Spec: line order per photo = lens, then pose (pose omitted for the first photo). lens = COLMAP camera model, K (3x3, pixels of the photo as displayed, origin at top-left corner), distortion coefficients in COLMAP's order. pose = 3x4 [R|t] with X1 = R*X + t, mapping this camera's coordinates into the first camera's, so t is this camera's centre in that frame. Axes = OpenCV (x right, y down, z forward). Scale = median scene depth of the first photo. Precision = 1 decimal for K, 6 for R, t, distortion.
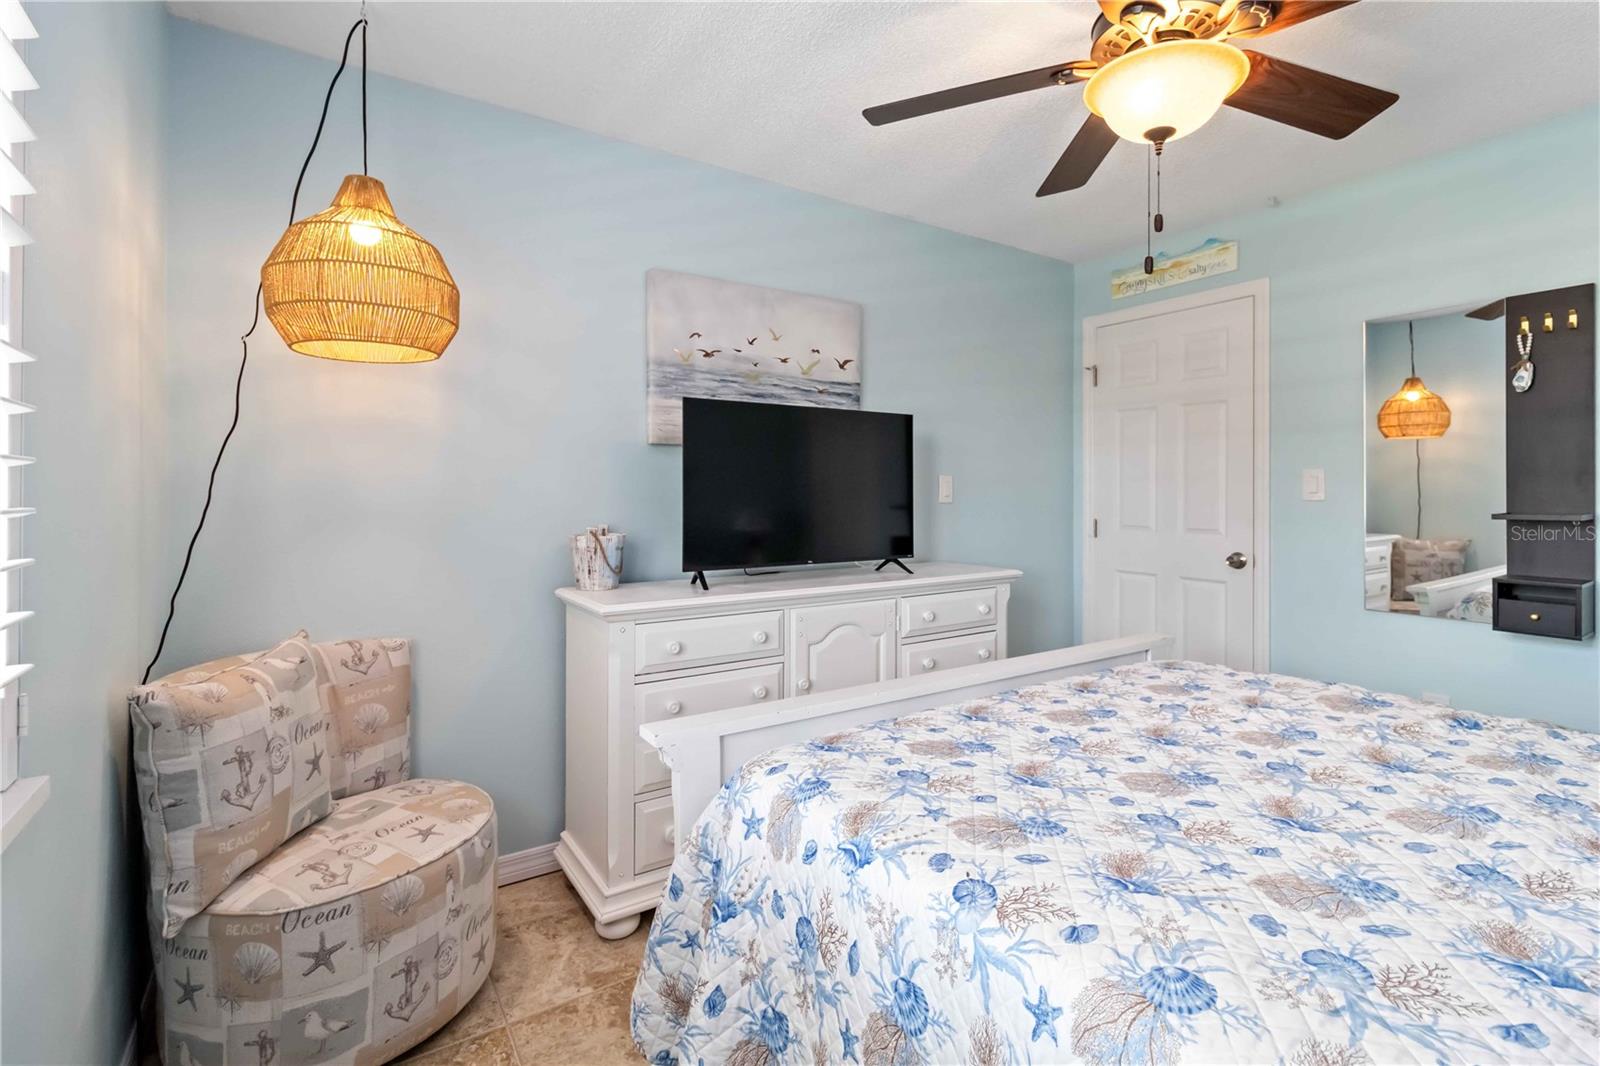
lens RADIAL K [[742.9, 0, 815.0], [0, 742.9, 493.8], [0, 0, 1]] dist [0.001300, 0.000479]
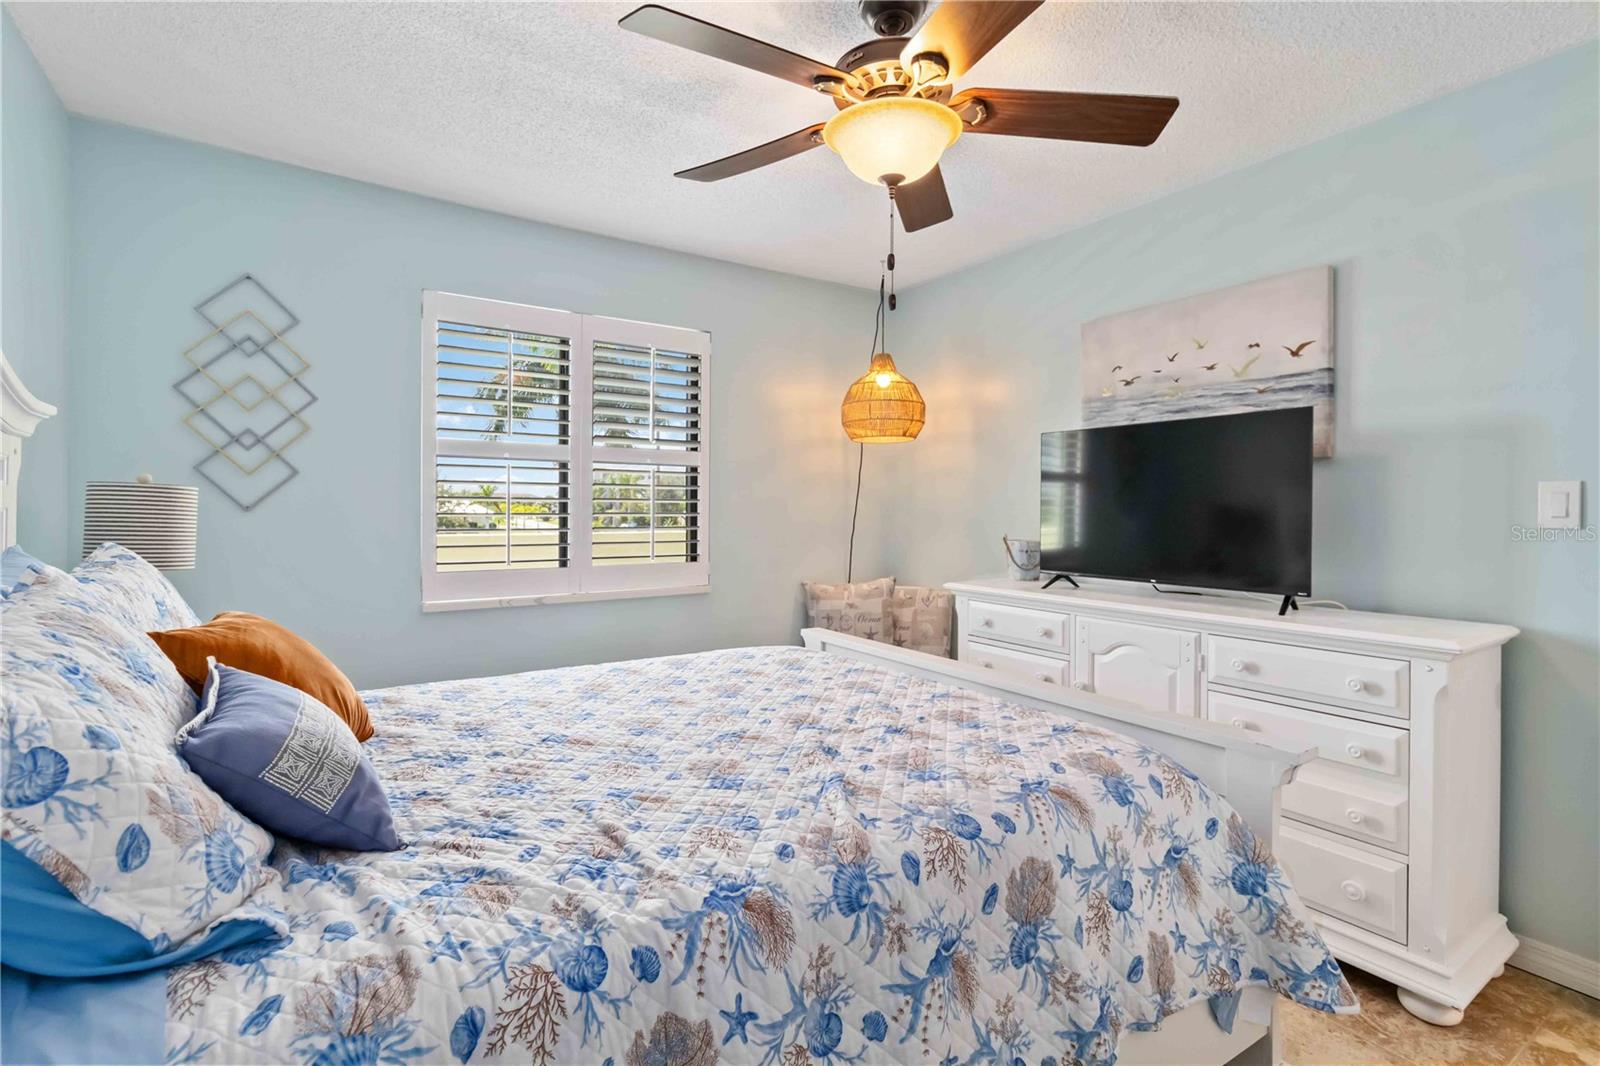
lens RADIAL K [[737.5, 0, 800.0], [0, 737.5, 533.0], [0, 0, 1]] dist [0.000935, 0.000146]
pose [[-0.001097, 0.032820, -0.999461, 1.065725], [-0.002380, 0.999458, 0.032822, -0.002443], [0.999997, 0.002415, -0.001019, 0.586892]]
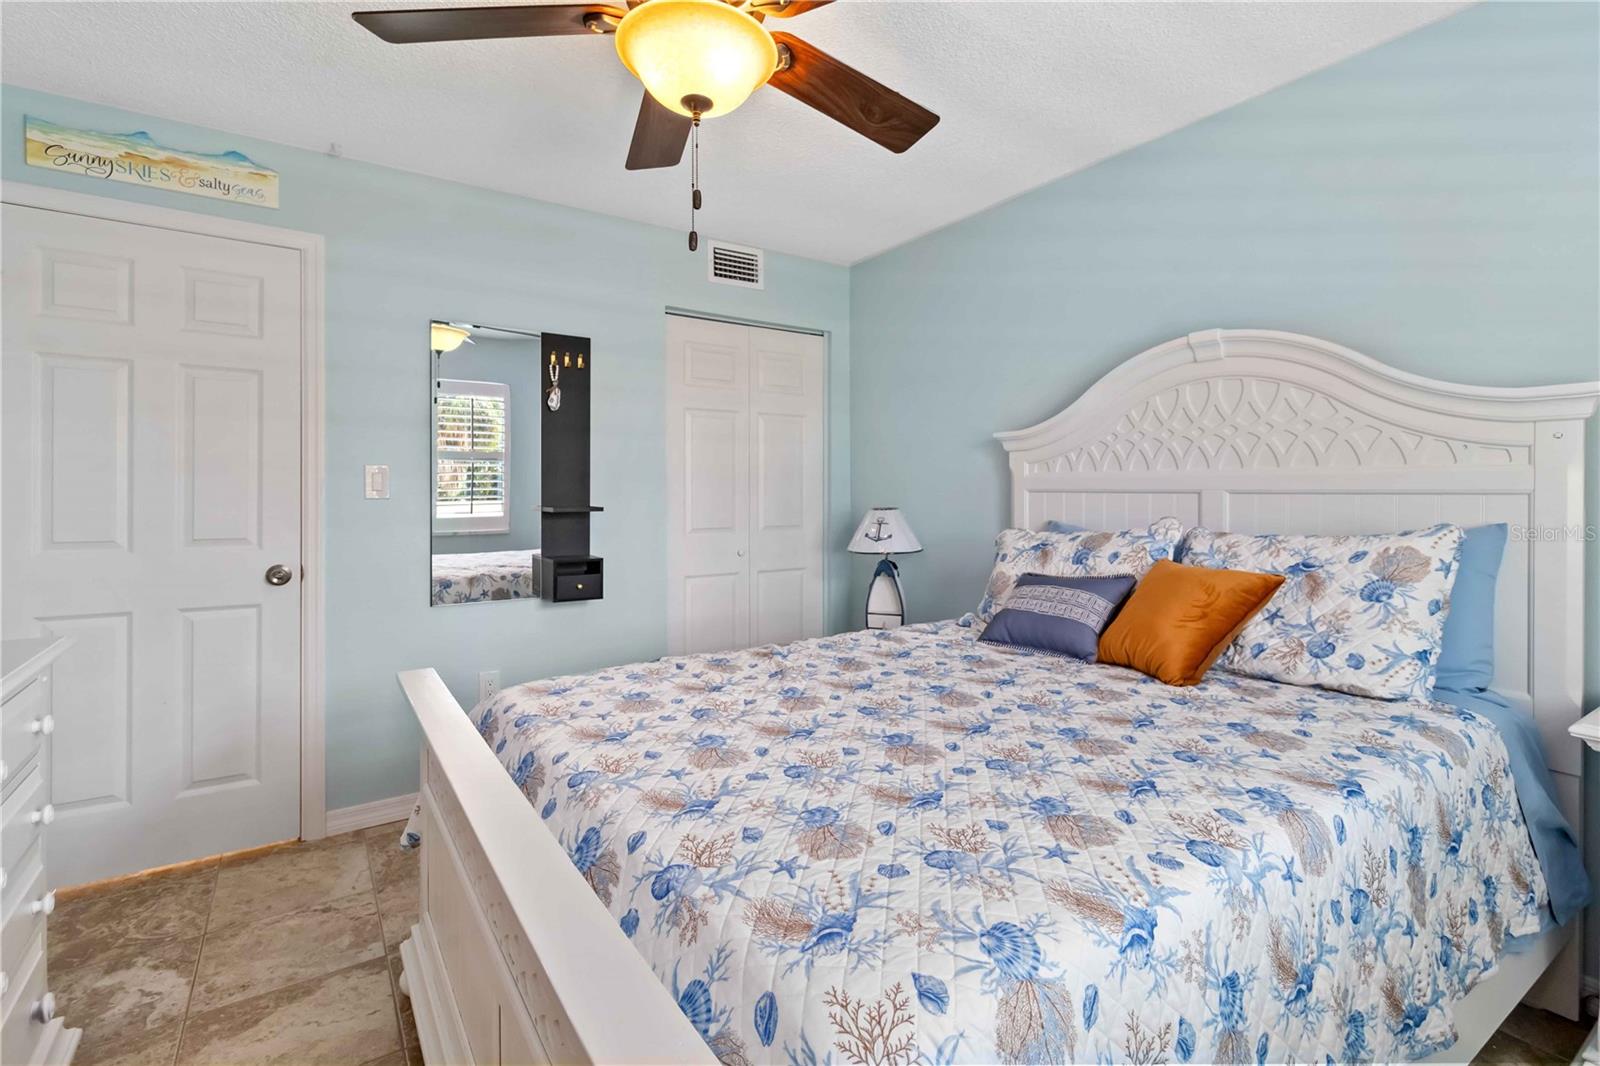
lens RADIAL K [[742.9, 0, 815.0], [0, 742.9, 493.8], [0, 0, 1]] dist [0.001300, 0.000479]
pose [[-0.022353, -0.000736, 0.999750, -0.318625], [-0.000379, 1.000000, 0.000728, 0.002575], [-0.999750, -0.000363, -0.022353, 0.586818]]
